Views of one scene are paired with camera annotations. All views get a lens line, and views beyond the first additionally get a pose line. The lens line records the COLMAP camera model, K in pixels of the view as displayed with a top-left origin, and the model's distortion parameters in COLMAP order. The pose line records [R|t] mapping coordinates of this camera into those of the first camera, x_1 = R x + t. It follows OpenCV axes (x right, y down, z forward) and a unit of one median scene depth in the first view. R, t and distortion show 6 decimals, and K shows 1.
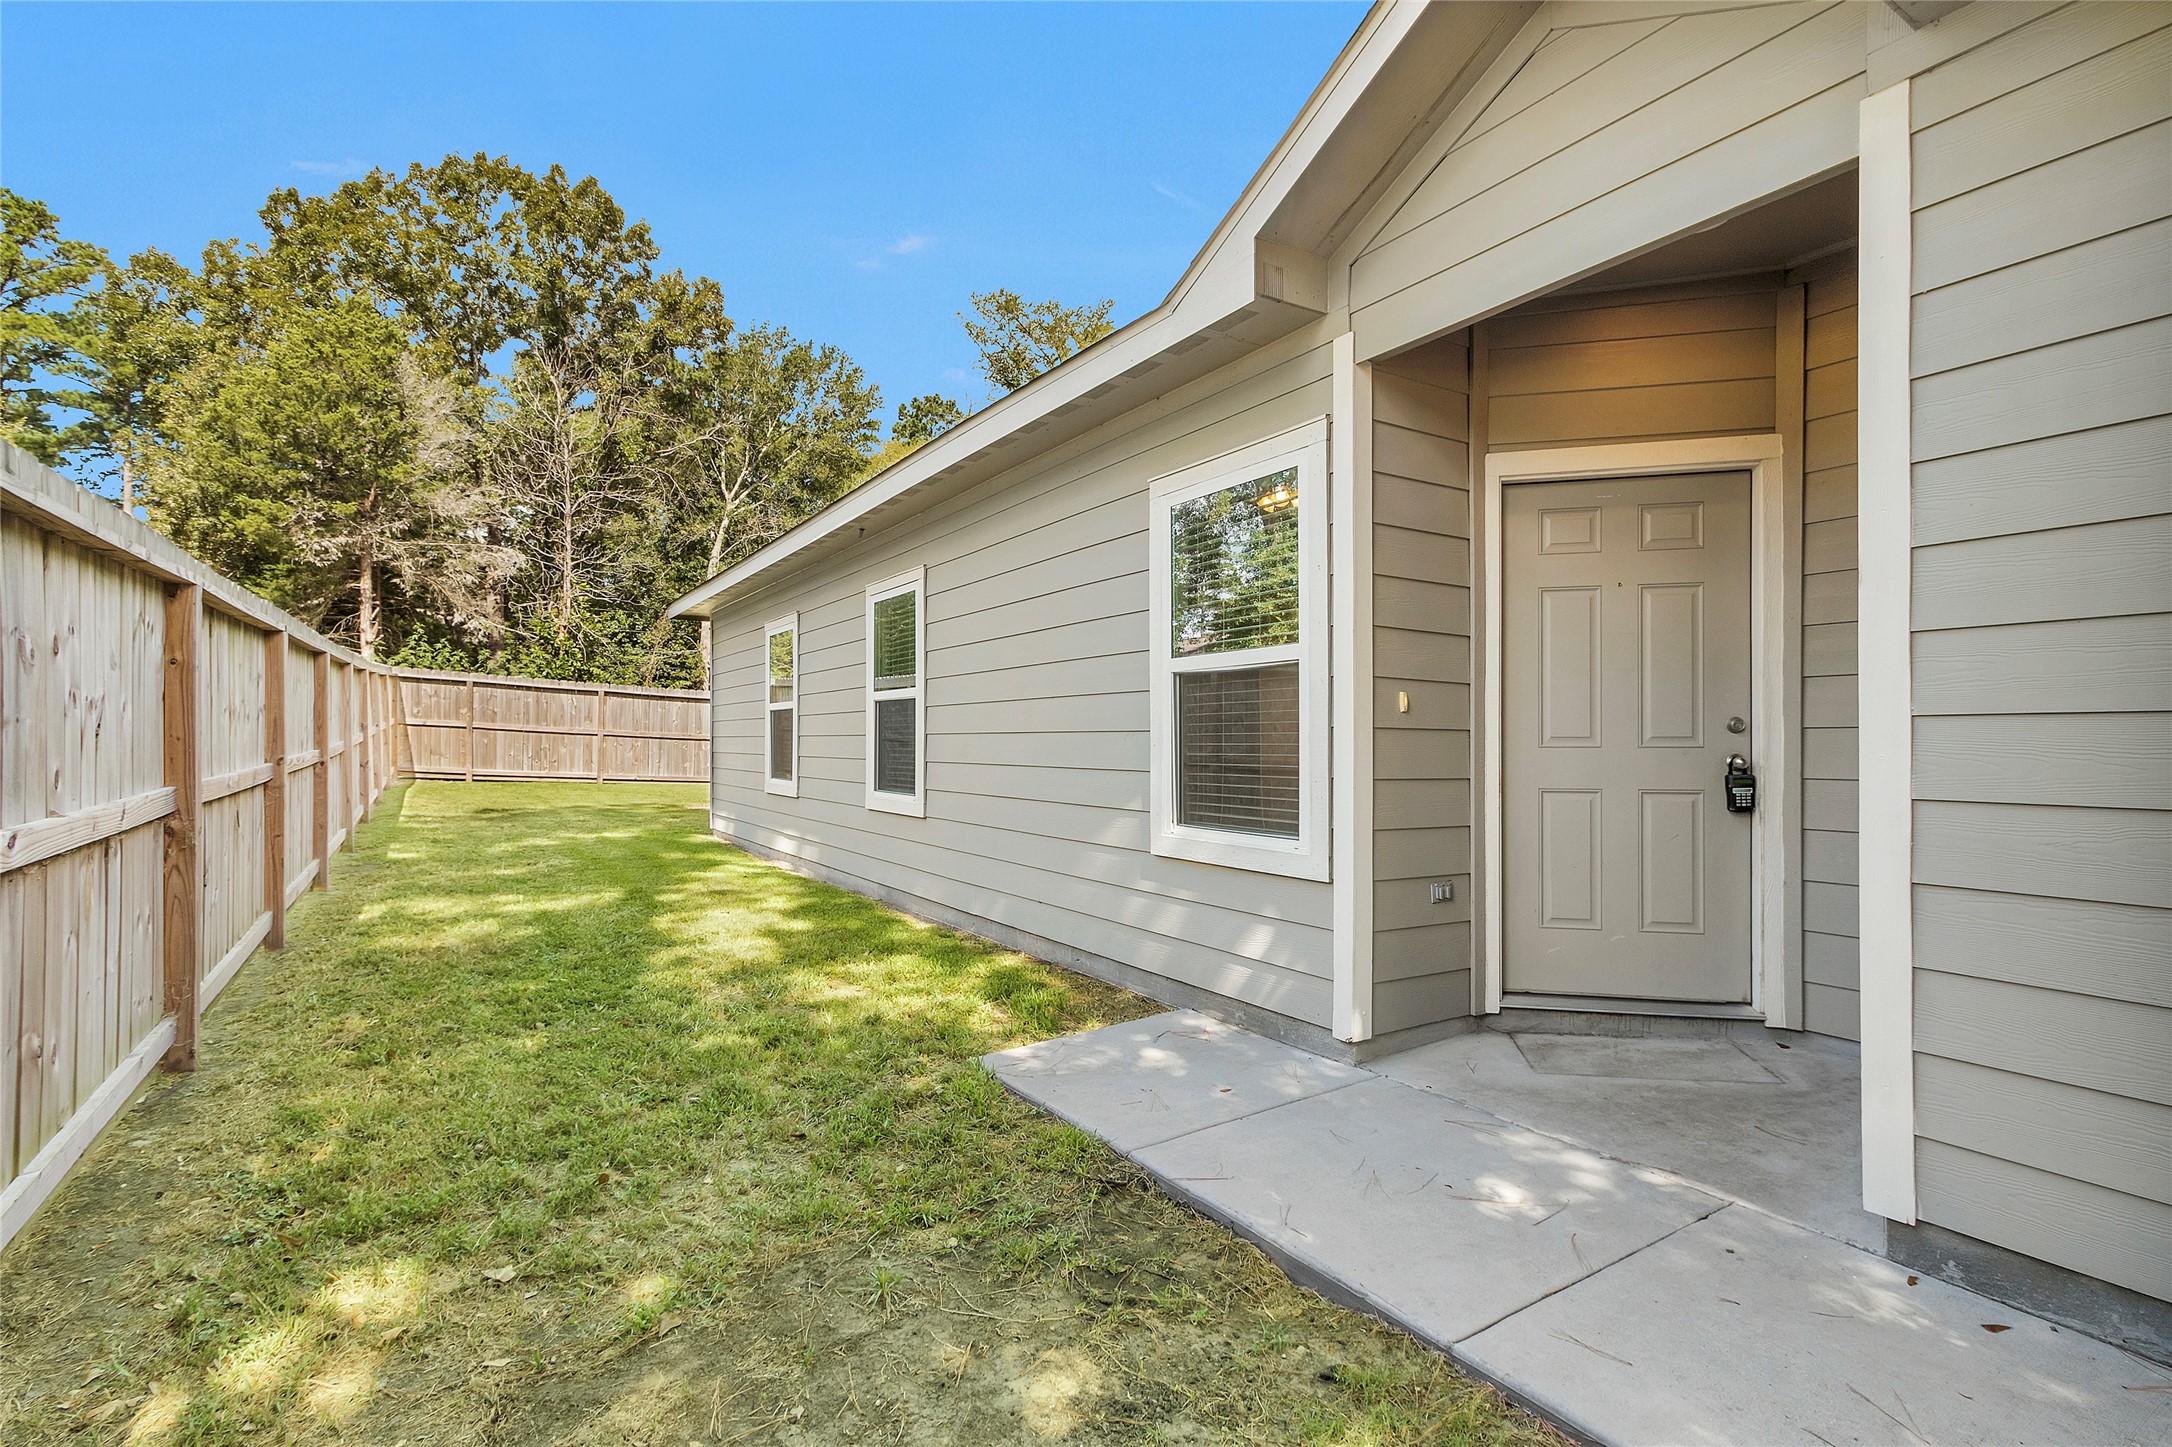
lens RADIAL K [[989.5, 0, 1087.3], [0, 989.5, 734.5], [0, 0, 1]] dist [0.005109, -0.002340]
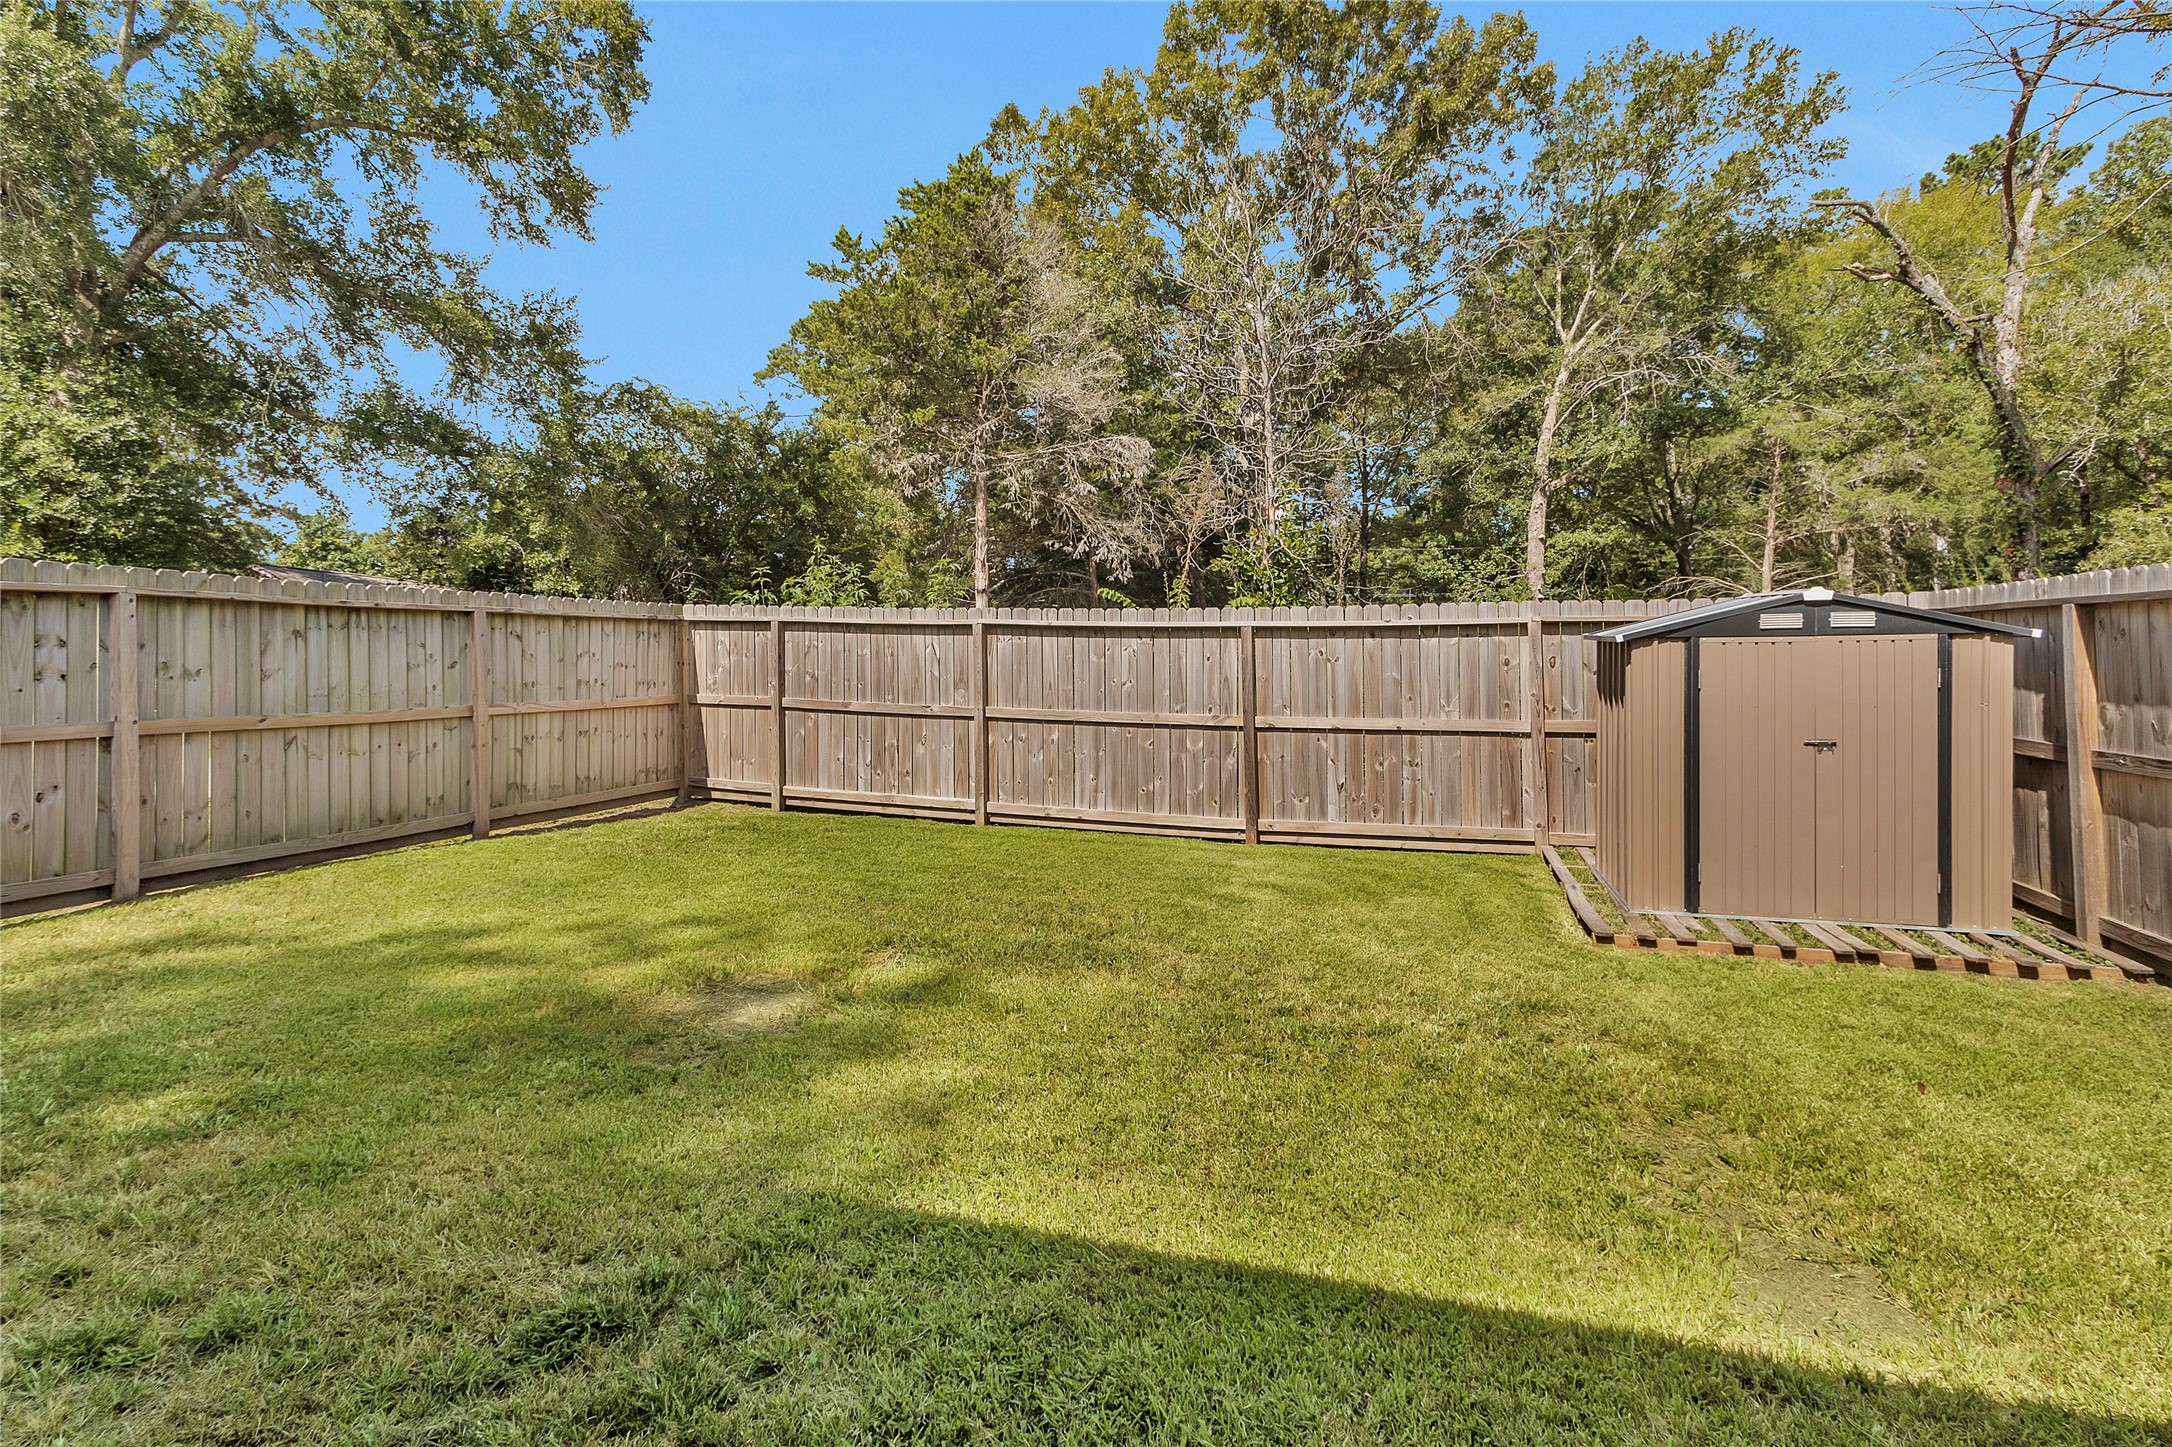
lens RADIAL K [[989.5, 0, 1089.1], [0, 989.5, 705.3], [0, 0, 1]] dist [0.005109, -0.002340]
pose [[0.619751, -0.007917, -0.784759, -0.089157], [0.019360, 0.999799, 0.005203, -0.006948], [0.784560, -0.018418, 0.619780, 0.714963]]
